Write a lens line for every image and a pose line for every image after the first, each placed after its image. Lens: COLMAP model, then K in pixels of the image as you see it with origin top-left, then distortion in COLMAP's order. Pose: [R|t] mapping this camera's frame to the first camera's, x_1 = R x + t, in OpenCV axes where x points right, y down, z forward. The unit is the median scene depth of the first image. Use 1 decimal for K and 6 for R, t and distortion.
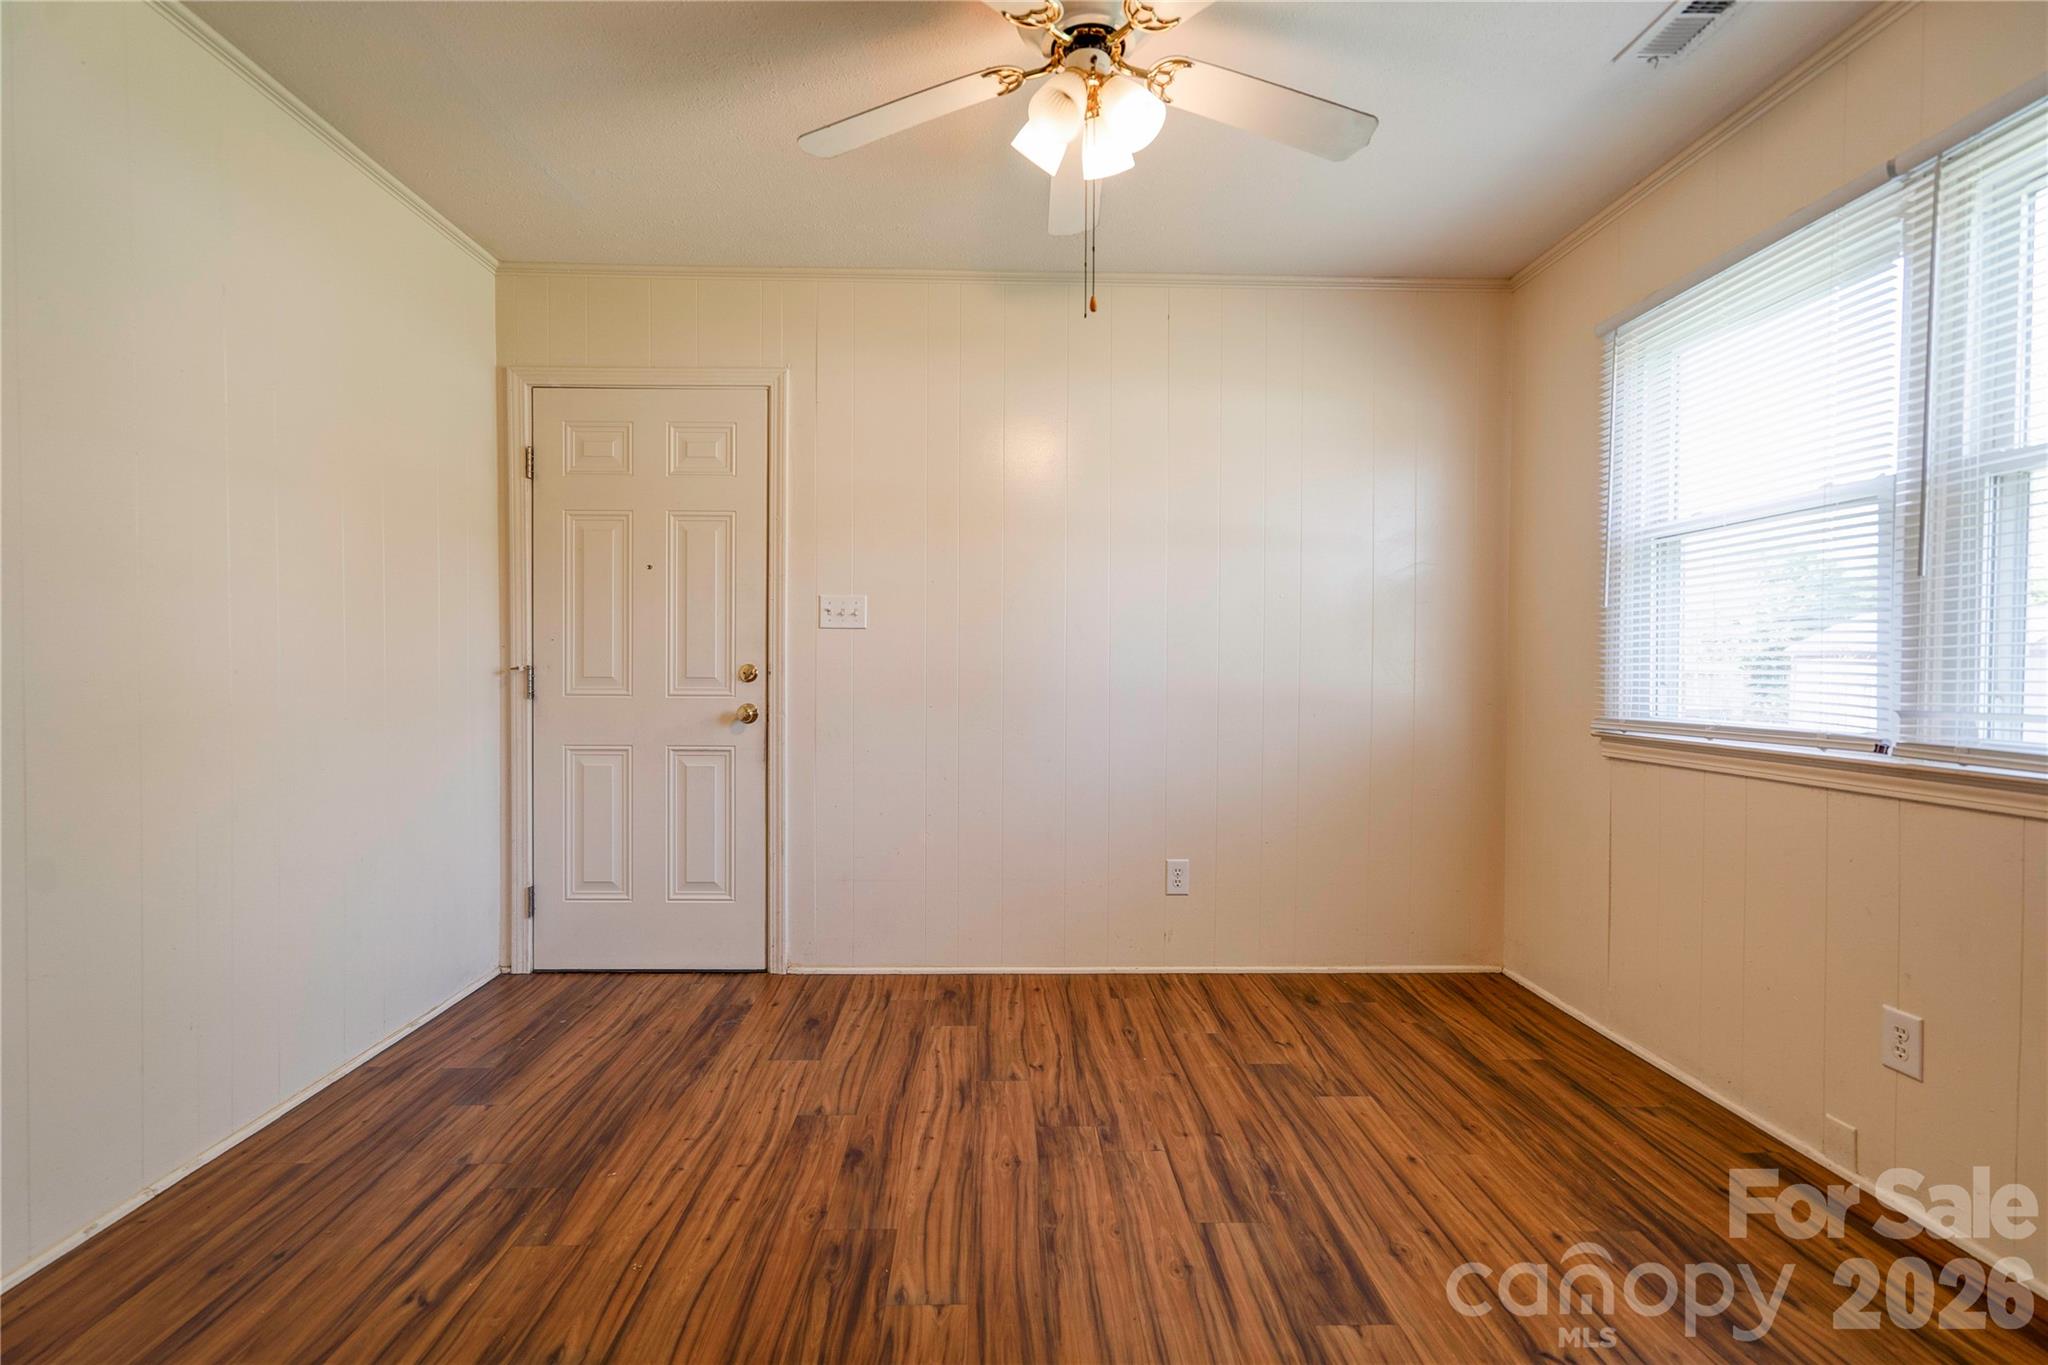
lens RADIAL K [[938.8, 0, 1011.1], [0, 938.8, 681.2], [0, 0, 1]] dist [-0.001780, 0.009376]
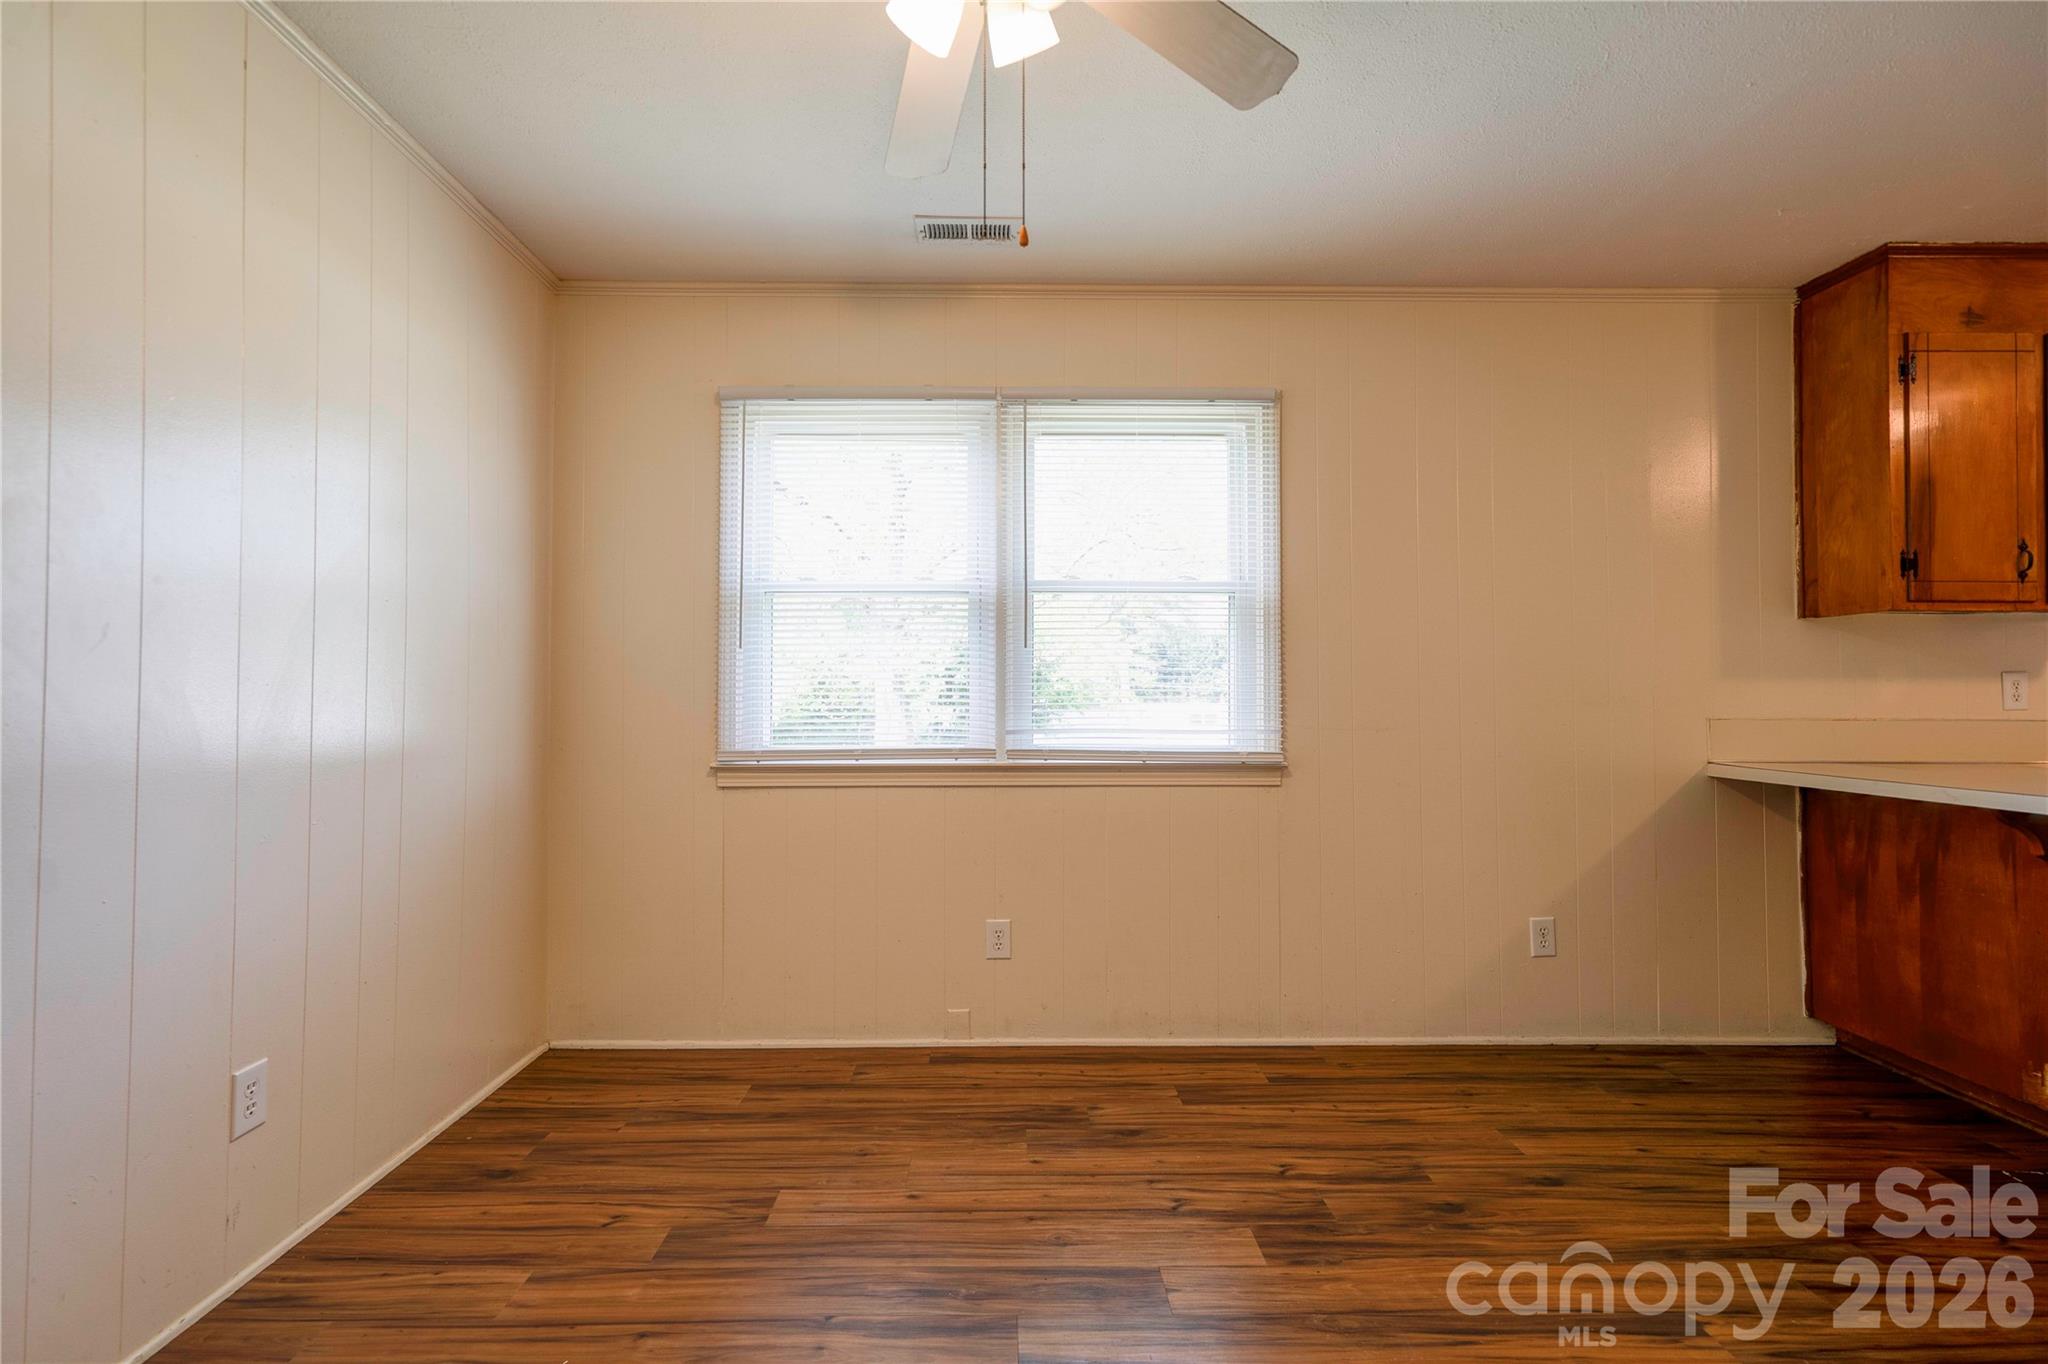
lens RADIAL K [[938.8, 0, 1011.1], [0, 938.8, 680.7], [0, 0, 1]] dist [-0.001780, 0.009376]
pose [[0.008104, 0.011661, 0.999899, -0.454465], [0.017652, 0.999775, -0.011802, -0.023618], [-0.999811, 0.017746, 0.007897, 0.680696]]
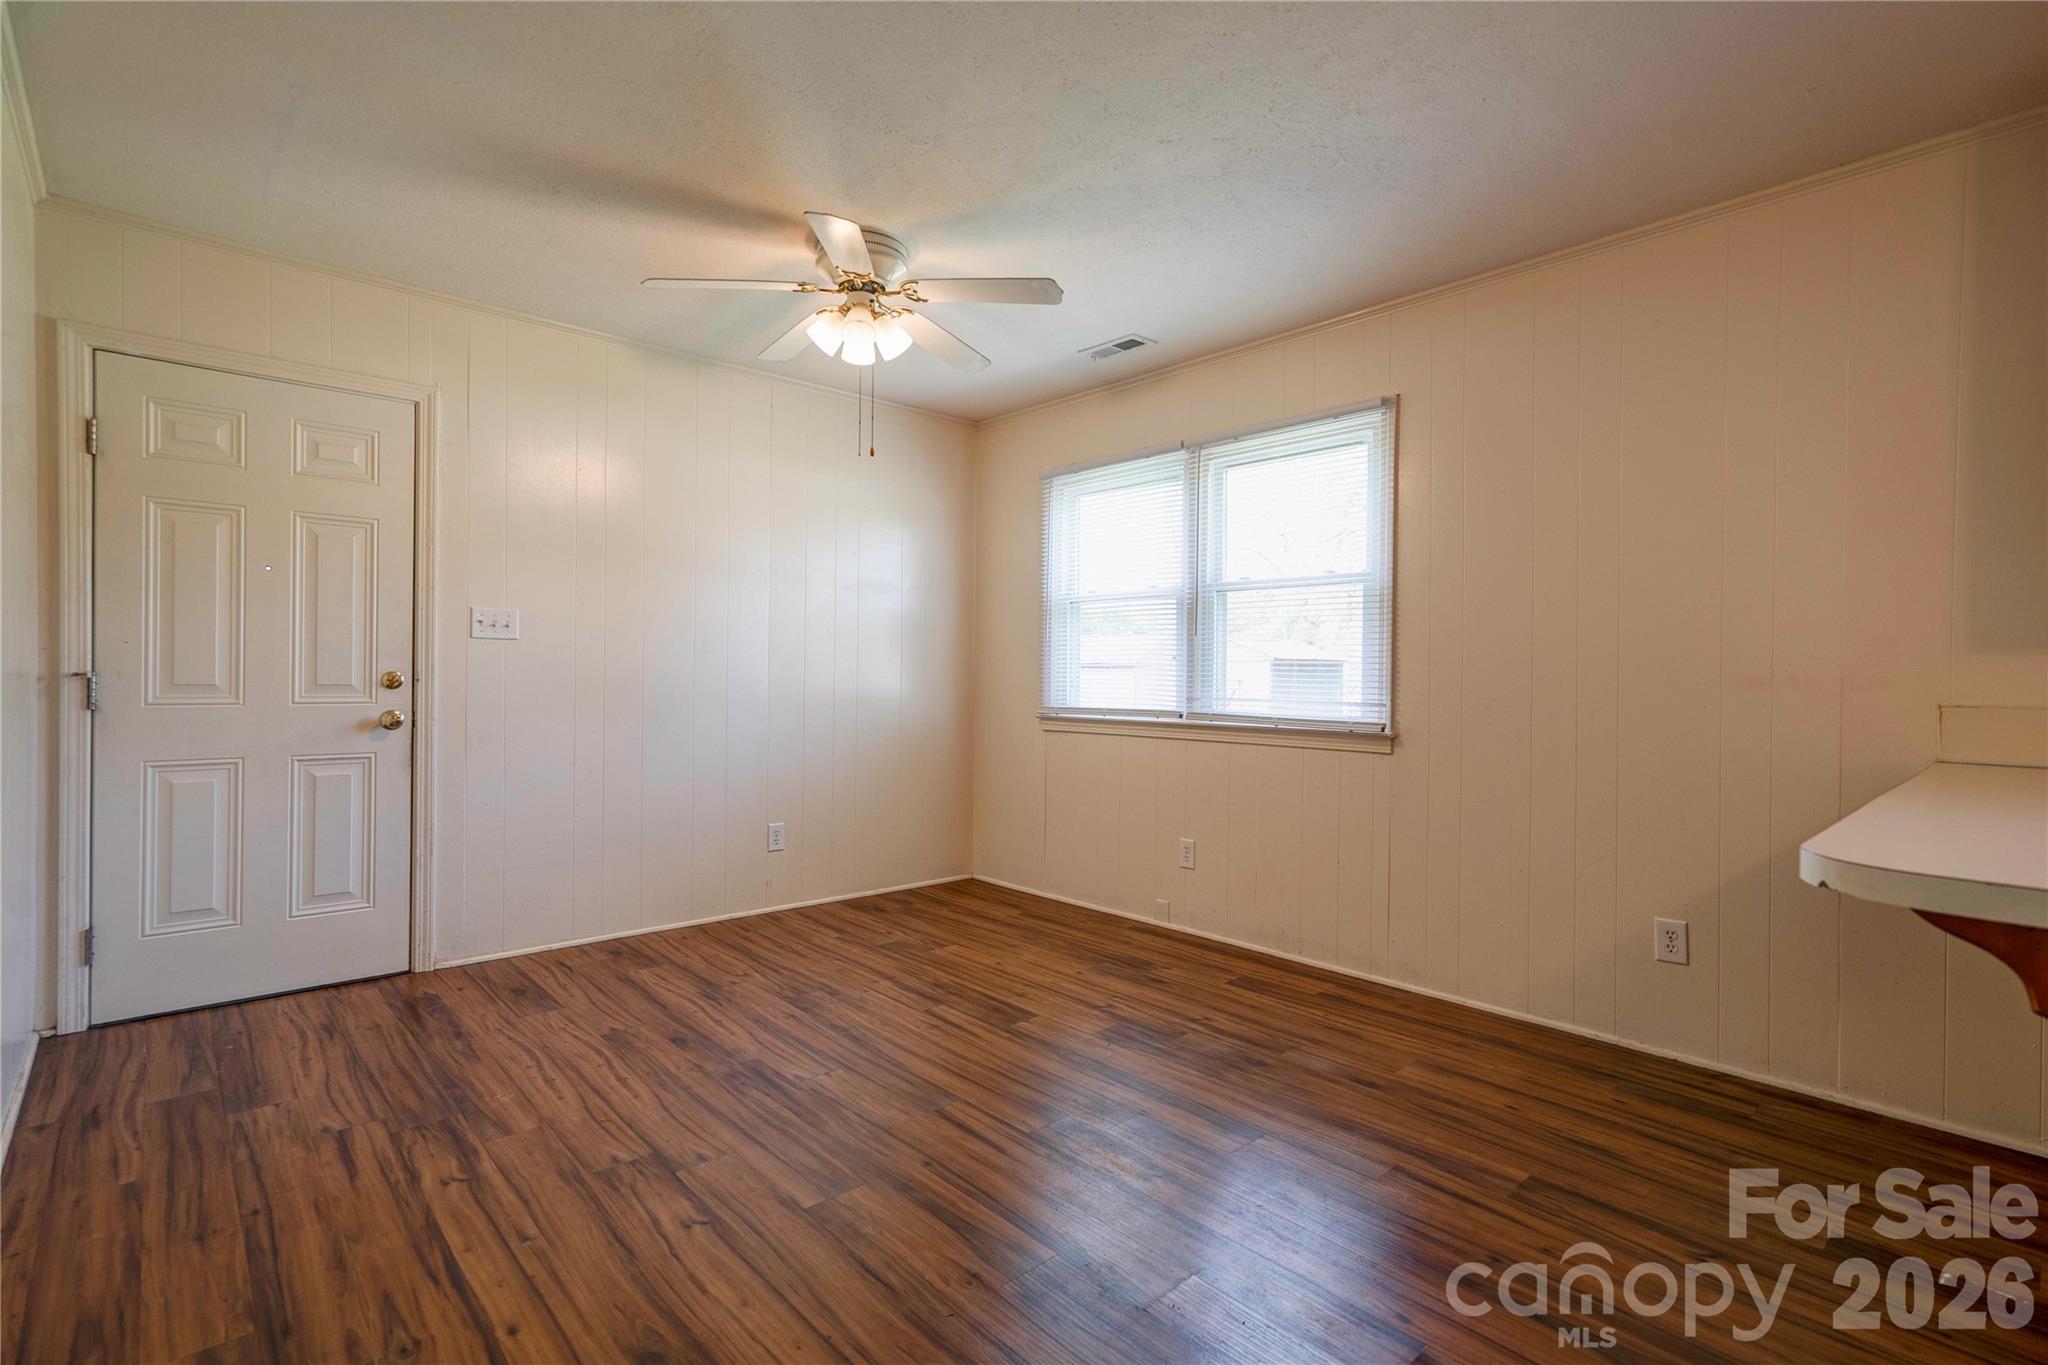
lens RADIAL K [[963.8, 0, 1012.3], [0, 963.8, 682.4], [0, 0, 1]] dist [0.012689, 0.000599]
pose [[0.759772, -0.001589, 0.650188, -0.544624], [0.005410, 0.999978, -0.003879, 0.001794], [-0.650167, 0.006465, 0.759764, -0.280262]]
